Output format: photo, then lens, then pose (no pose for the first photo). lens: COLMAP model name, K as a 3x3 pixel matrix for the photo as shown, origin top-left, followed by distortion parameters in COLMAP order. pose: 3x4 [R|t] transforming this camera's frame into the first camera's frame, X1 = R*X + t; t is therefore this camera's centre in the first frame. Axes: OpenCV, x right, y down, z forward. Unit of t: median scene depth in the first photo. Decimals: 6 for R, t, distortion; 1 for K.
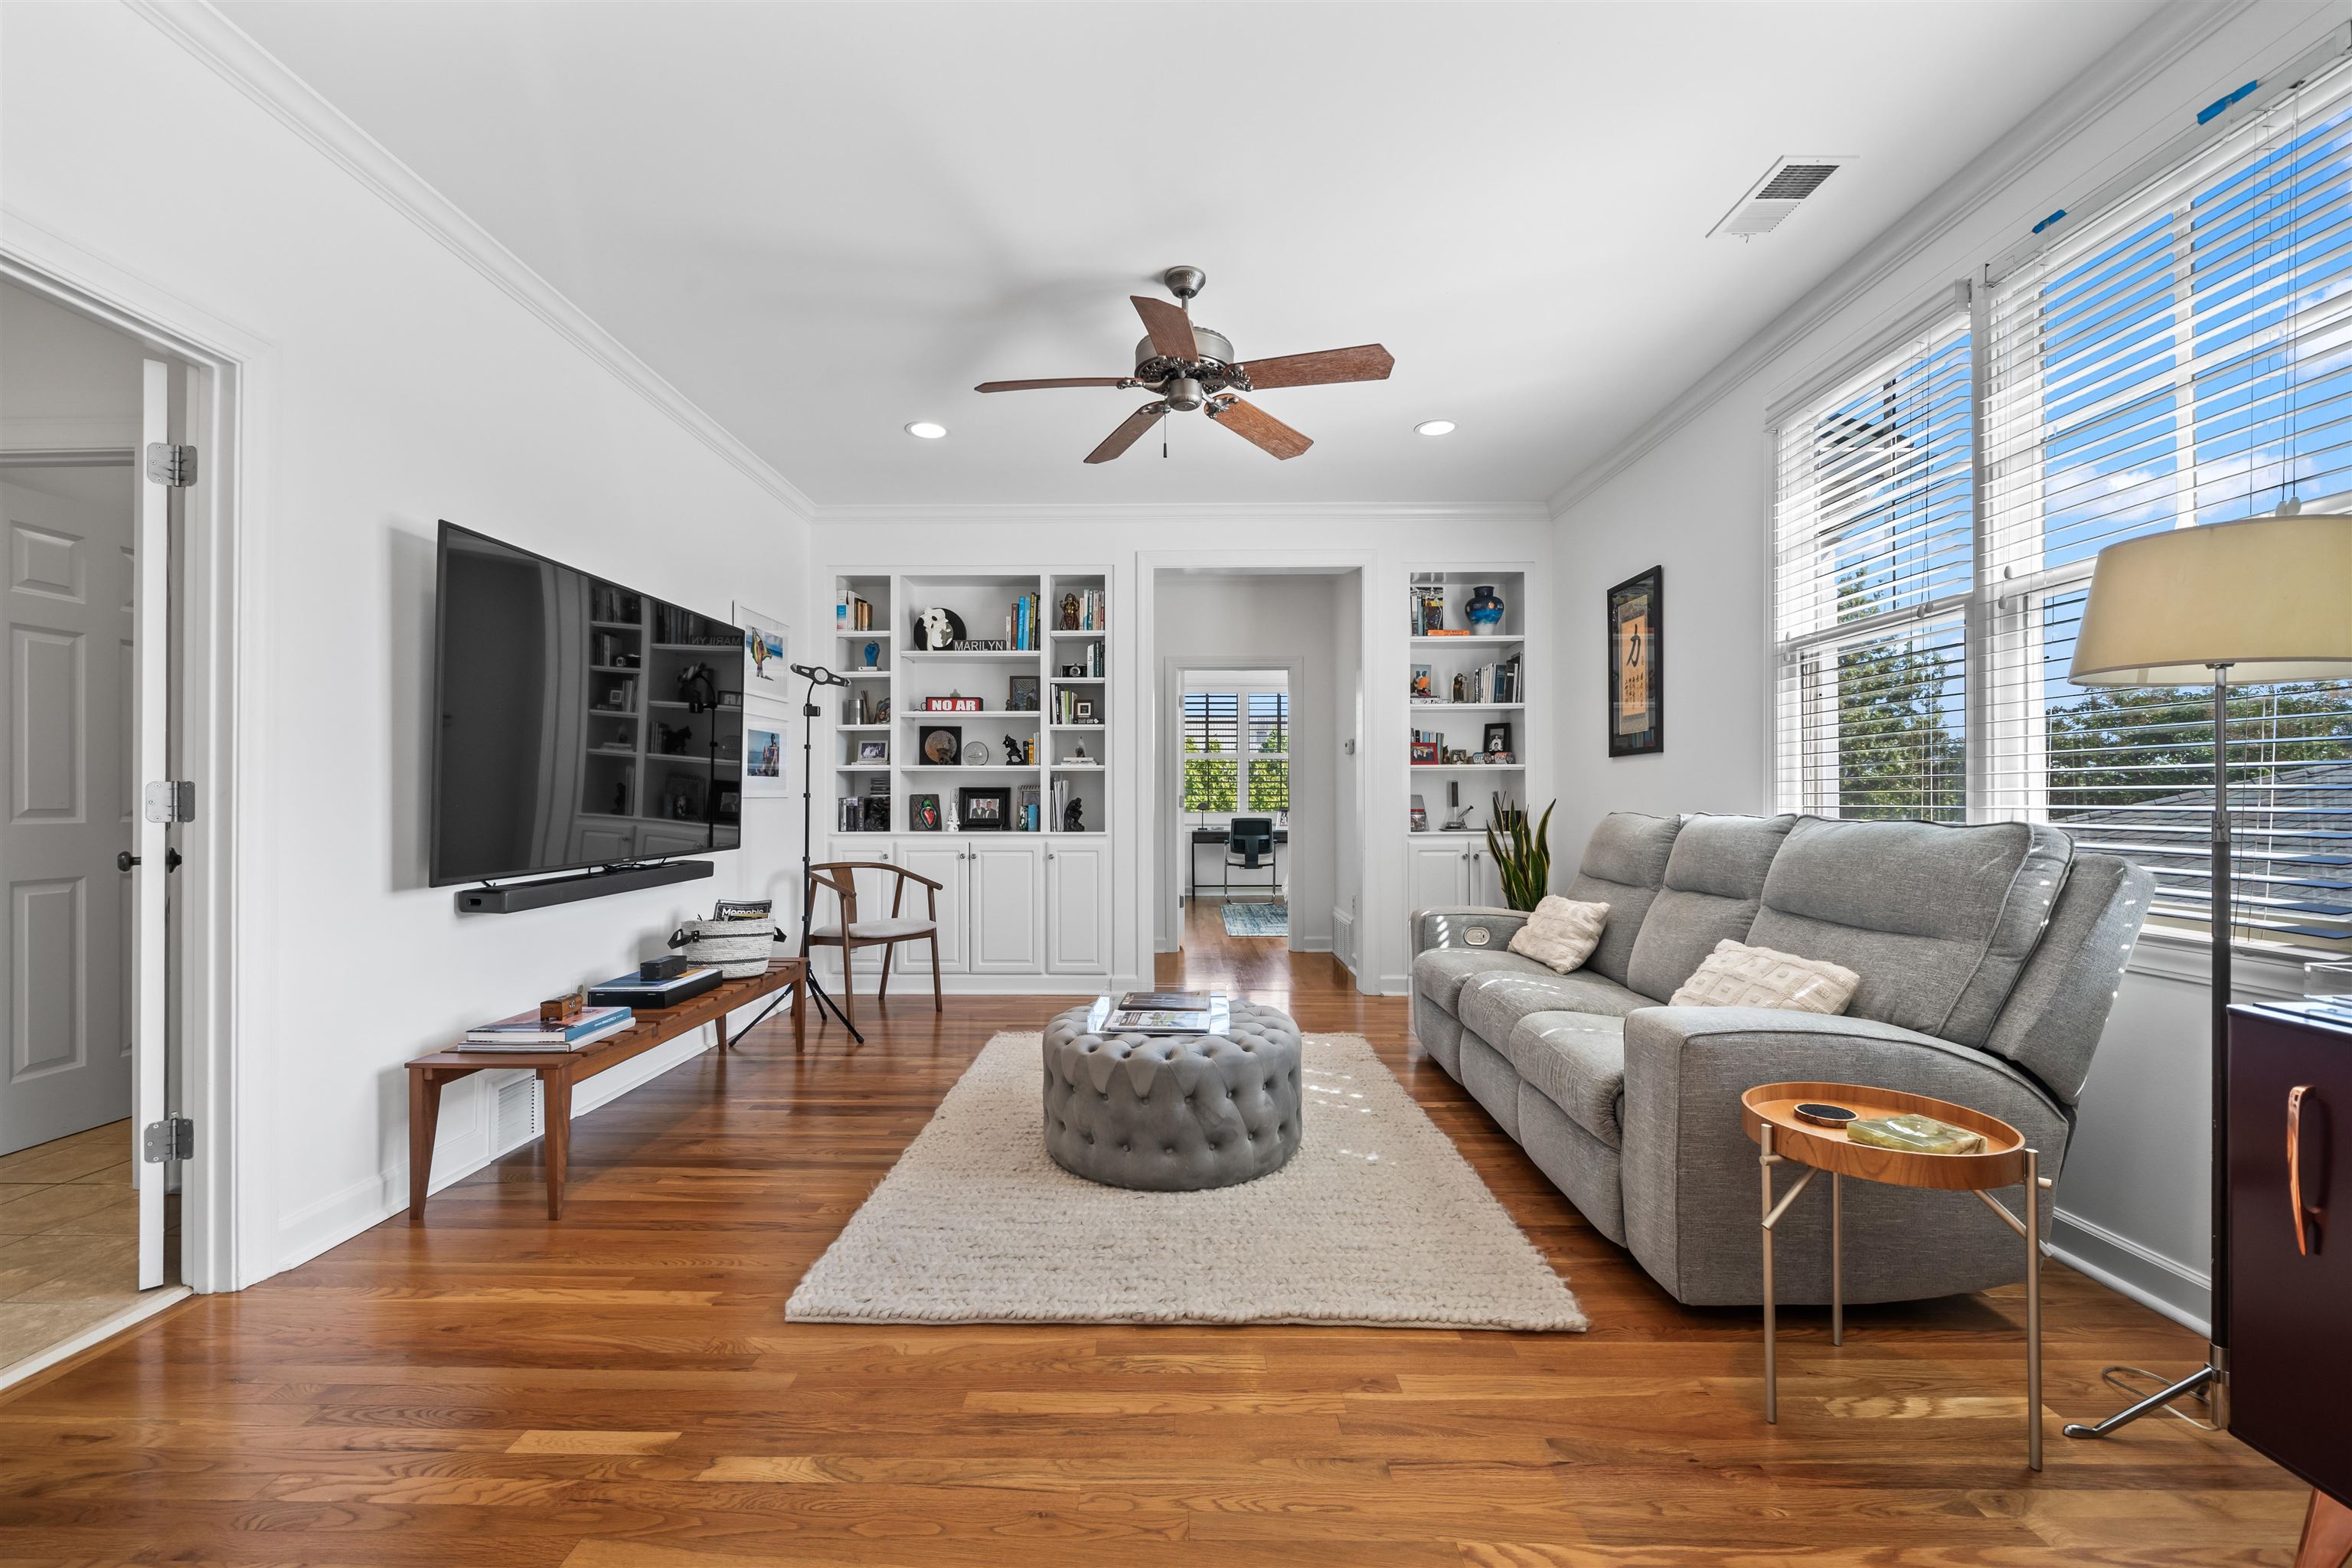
lens RADIAL K [[961.5, 0, 1176.0], [0, 961.5, 784.0], [0, 0, 1]] dist [-0.000375, -0.000006]
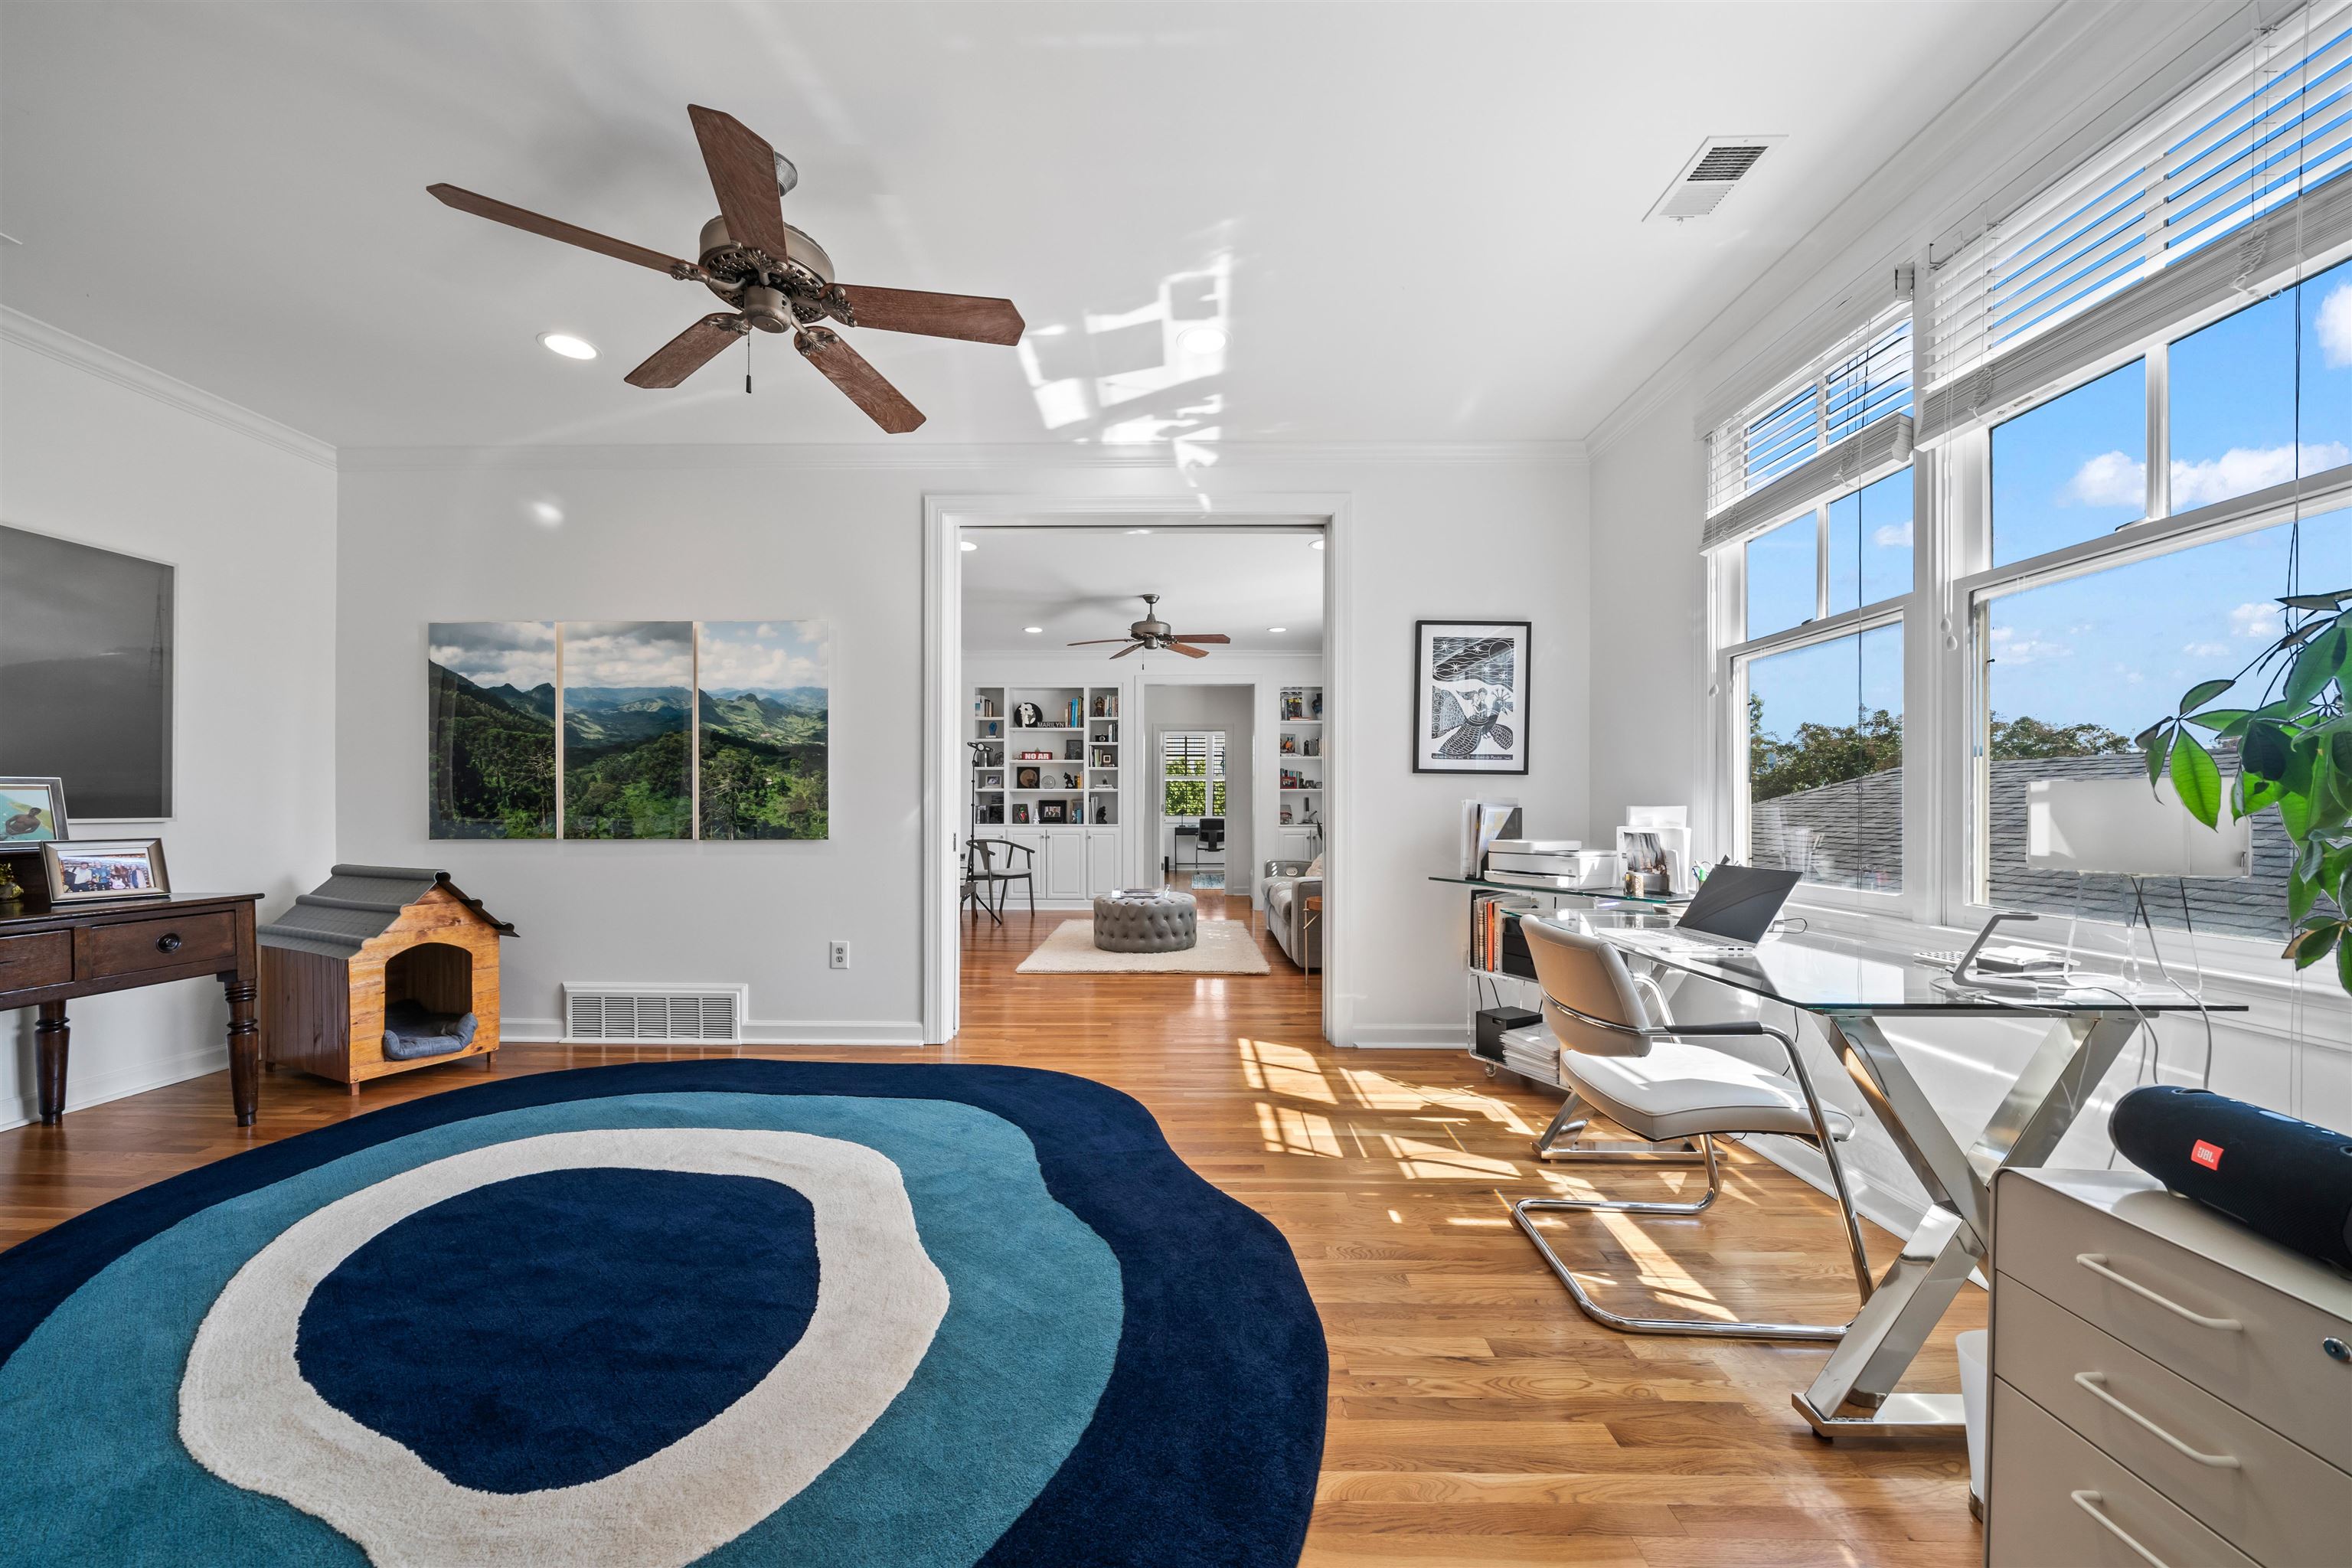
lens RADIAL K [[812.1, 0, 1176.0], [0, 812.1, 784.0], [0, 0, 1]] dist [0.000174, 0.000000]
pose [[0.999999, 0.000797, -0.001269, 0.040997], [-0.000811, 0.999931, -0.011693, -0.010080], [0.001260, 0.011694, 0.999931, -0.577797]]
